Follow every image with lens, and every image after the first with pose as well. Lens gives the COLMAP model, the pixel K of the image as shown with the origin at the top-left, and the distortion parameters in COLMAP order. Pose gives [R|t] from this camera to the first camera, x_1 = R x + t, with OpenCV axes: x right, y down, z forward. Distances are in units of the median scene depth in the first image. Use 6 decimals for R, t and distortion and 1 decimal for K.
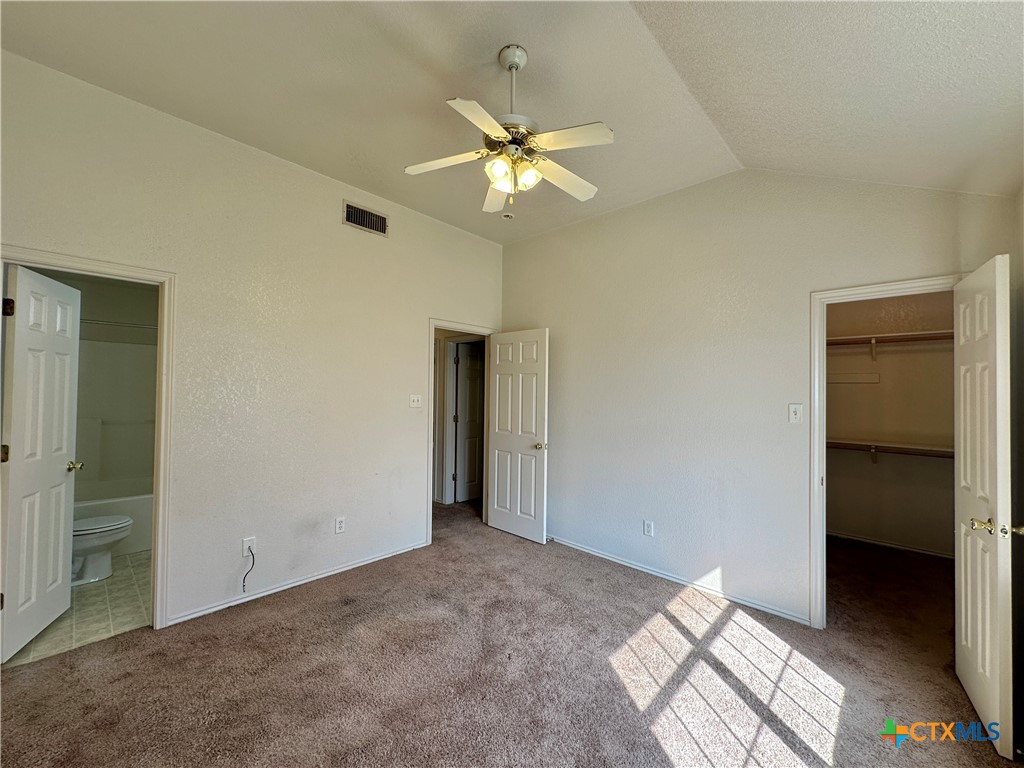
lens RADIAL K [[408.8, 0, 512.5], [0, 408.8, 384.1], [0, 0, 1]] dist [-0.001300, 0.000384]
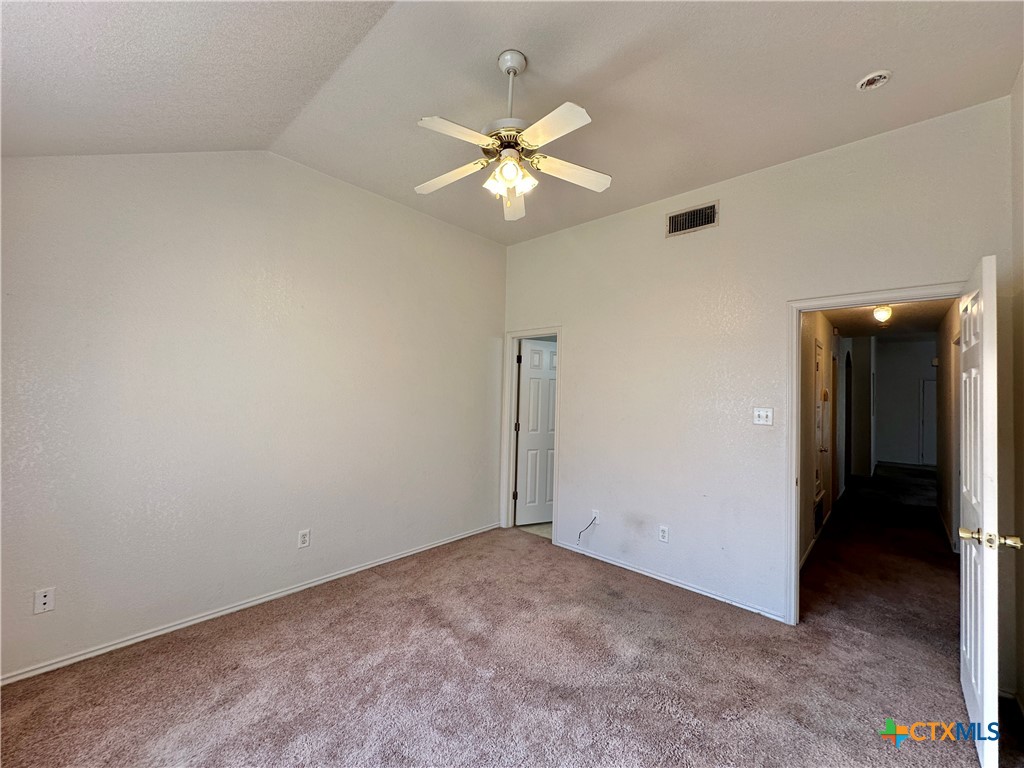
lens RADIAL K [[408.8, 0, 512.5], [0, 408.8, 384.1], [0, 0, 1]] dist [-0.001300, 0.000384]
pose [[0.007729, -0.037463, -0.999268, 0.694927], [-0.010117, 0.999244, -0.037541, 0.019108], [0.999919, 0.010399, 0.007344, 0.713365]]
